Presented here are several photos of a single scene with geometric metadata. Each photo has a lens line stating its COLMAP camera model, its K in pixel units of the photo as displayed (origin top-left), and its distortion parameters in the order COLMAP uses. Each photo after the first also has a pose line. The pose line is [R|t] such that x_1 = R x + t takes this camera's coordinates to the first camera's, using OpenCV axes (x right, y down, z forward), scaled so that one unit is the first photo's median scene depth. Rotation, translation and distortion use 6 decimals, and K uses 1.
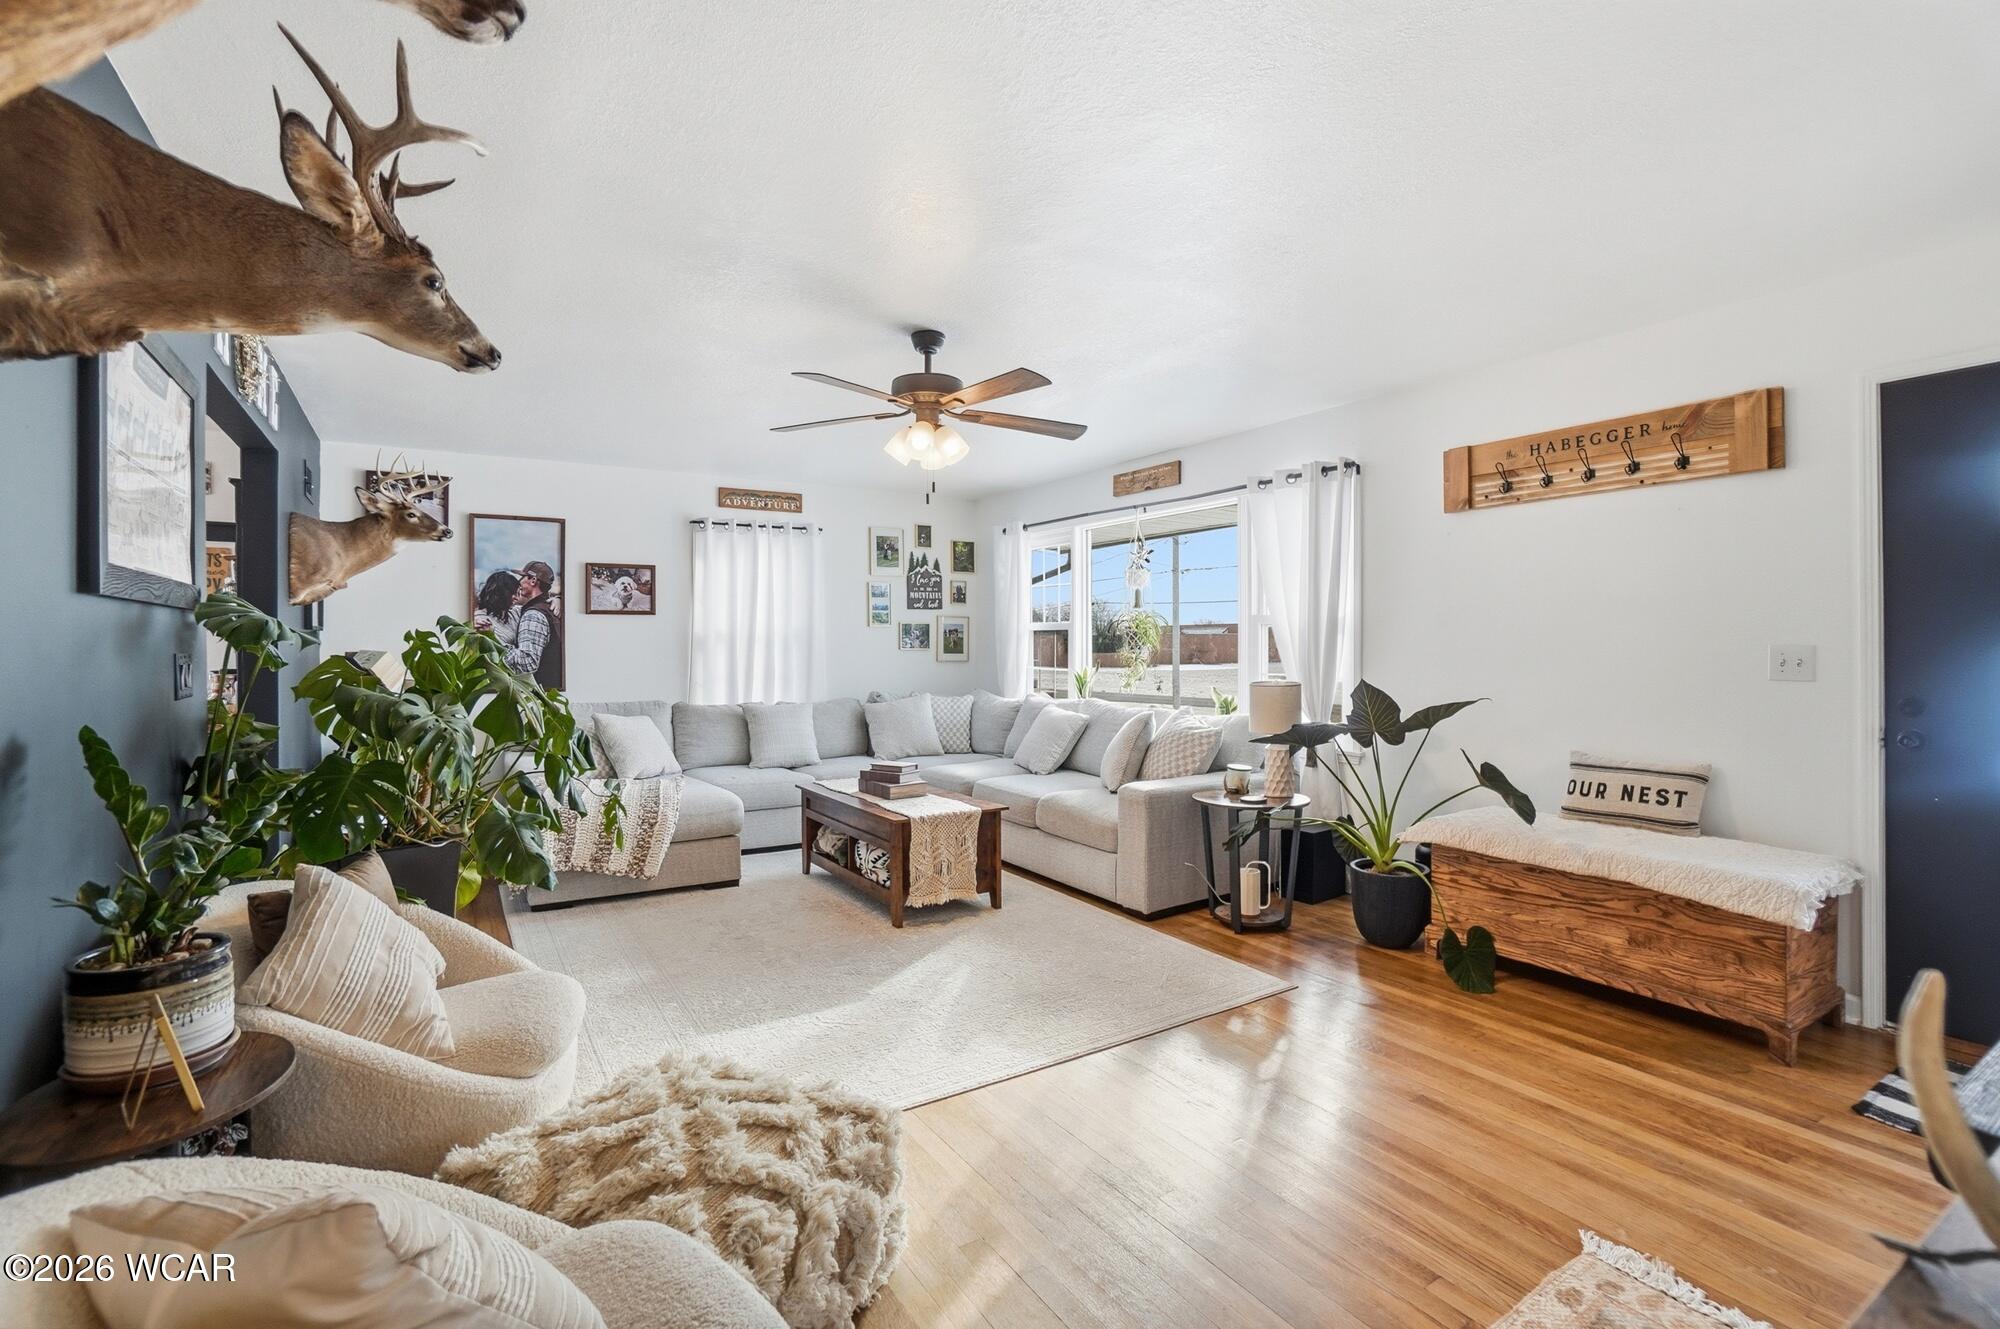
lens RADIAL K [[891.7, 0, 997.7], [0, 891.7, 641.3], [0, 0, 1]] dist [-0.000154, -0.000019]
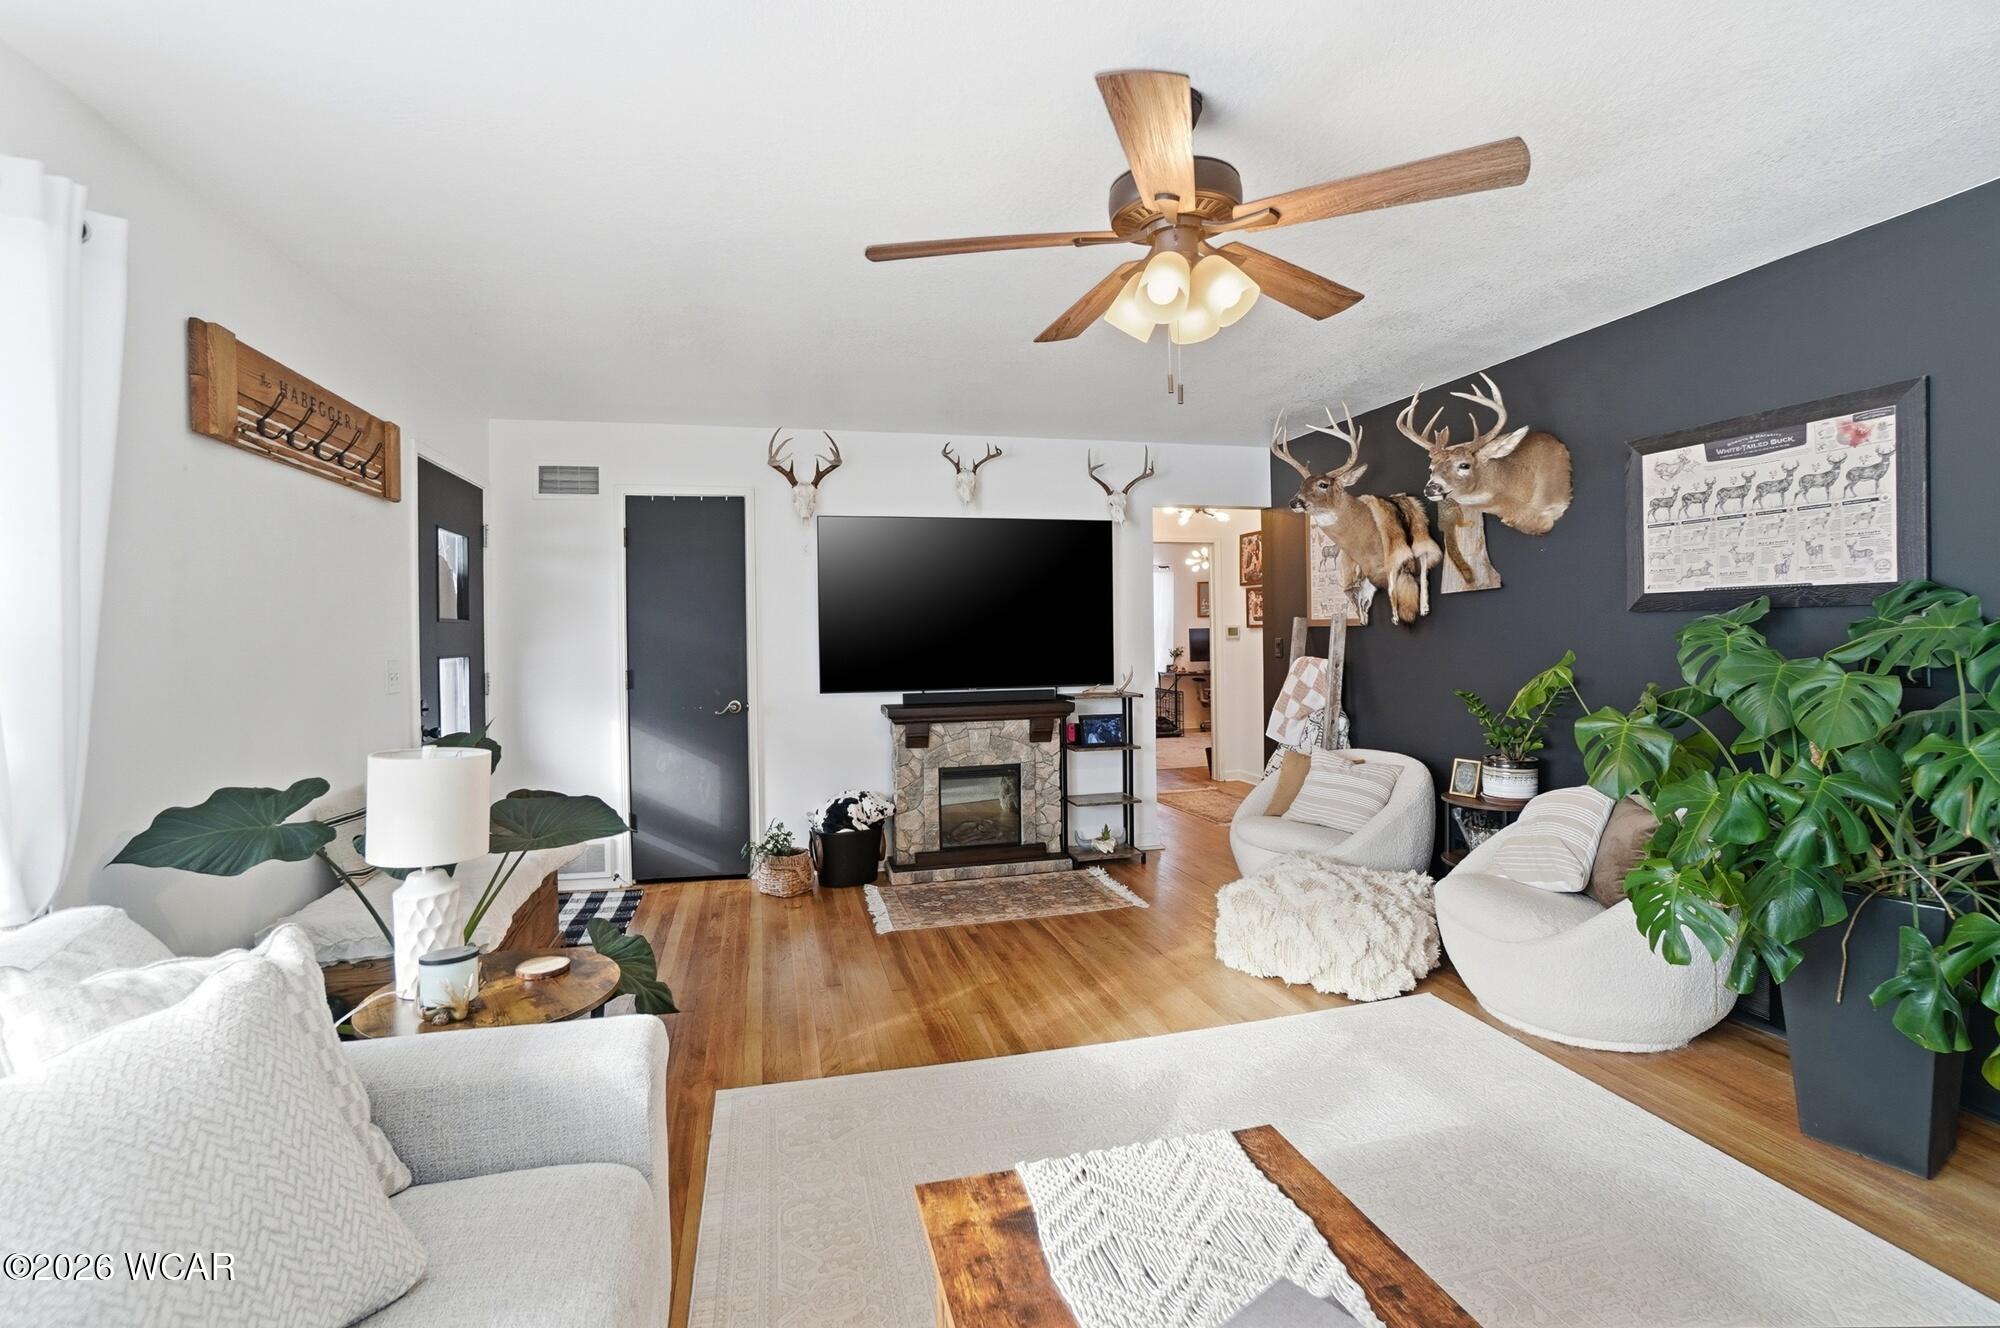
lens RADIAL K [[891.7, 0, 997.7], [0, 891.7, 640.8], [0, 0, 1]] dist [-0.000154, -0.000019]
pose [[-0.951434, 0.012439, 0.307601, -0.214743], [0.013568, 0.999907, 0.001530, -0.007412], [-0.307554, 0.005629, -0.951514, 2.626582]]
